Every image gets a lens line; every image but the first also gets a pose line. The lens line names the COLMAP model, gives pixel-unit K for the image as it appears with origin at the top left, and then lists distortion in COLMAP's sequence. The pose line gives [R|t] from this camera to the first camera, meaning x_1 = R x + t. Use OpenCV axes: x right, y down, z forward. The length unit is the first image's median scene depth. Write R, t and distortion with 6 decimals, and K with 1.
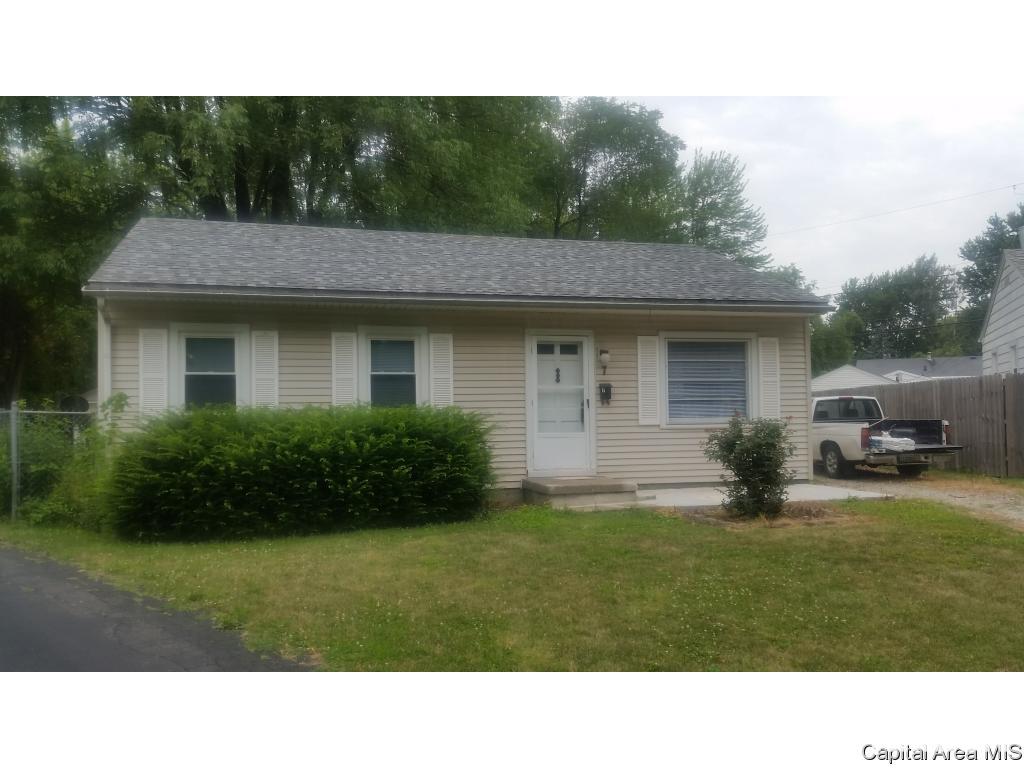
lens RADIAL K [[826.4, 0, 512.0], [0, 826.4, 384.0], [0, 0, 1]] dist [0.118503, -0.254968]
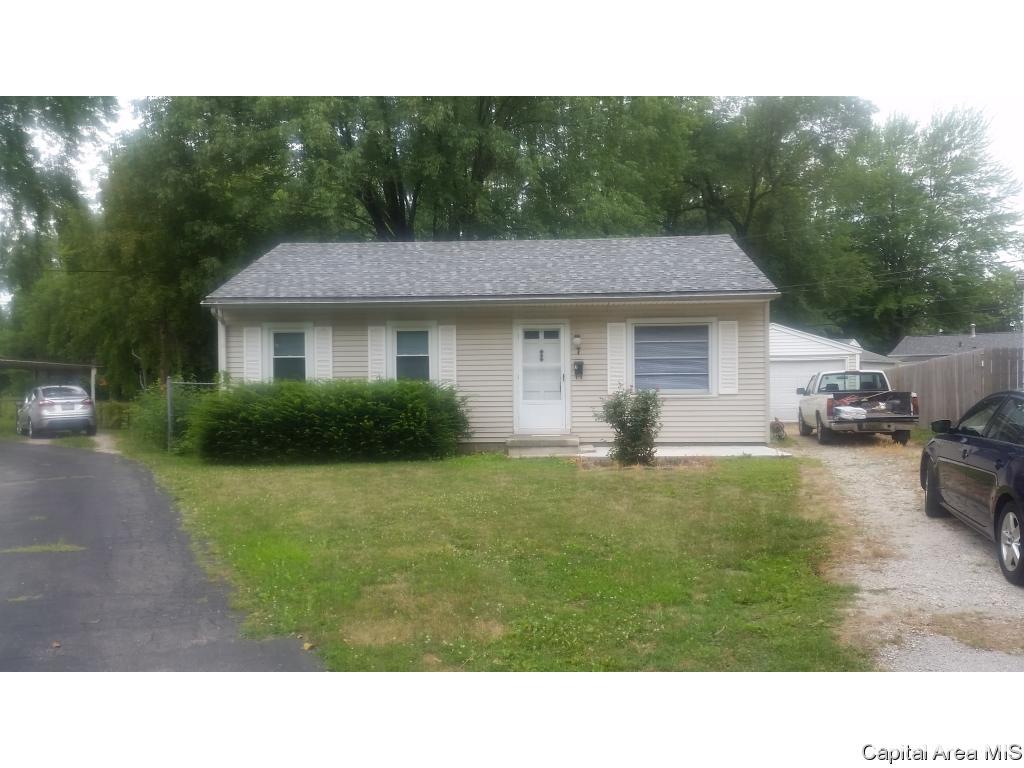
lens RADIAL K [[826.4, 0, 512.0], [0, 826.4, 384.0], [0, 0, 1]] dist [0.118503, -0.254968]
pose [[0.945282, 0.002612, -0.326243, 0.429066], [0.008615, 0.999419, 0.032964, -0.008796], [0.326140, -0.033971, 0.944711, -0.220866]]
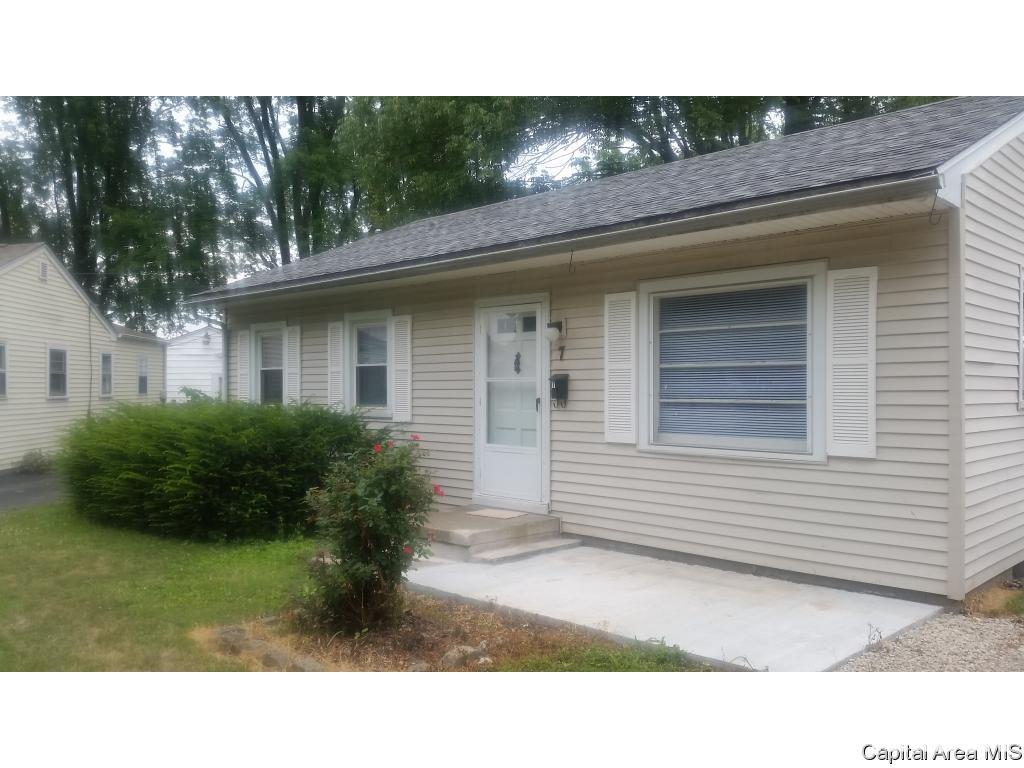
lens RADIAL K [[821.8, 0, 512.0], [0, 821.8, 384.0], [0, 0, 1]] dist [0.058600, -0.013949]
pose [[0.498198, 0.003829, -0.867055, 0.649915], [0.014949, 0.999804, 0.013004, -0.001665], [0.866934, -0.019440, 0.498043, 0.654215]]
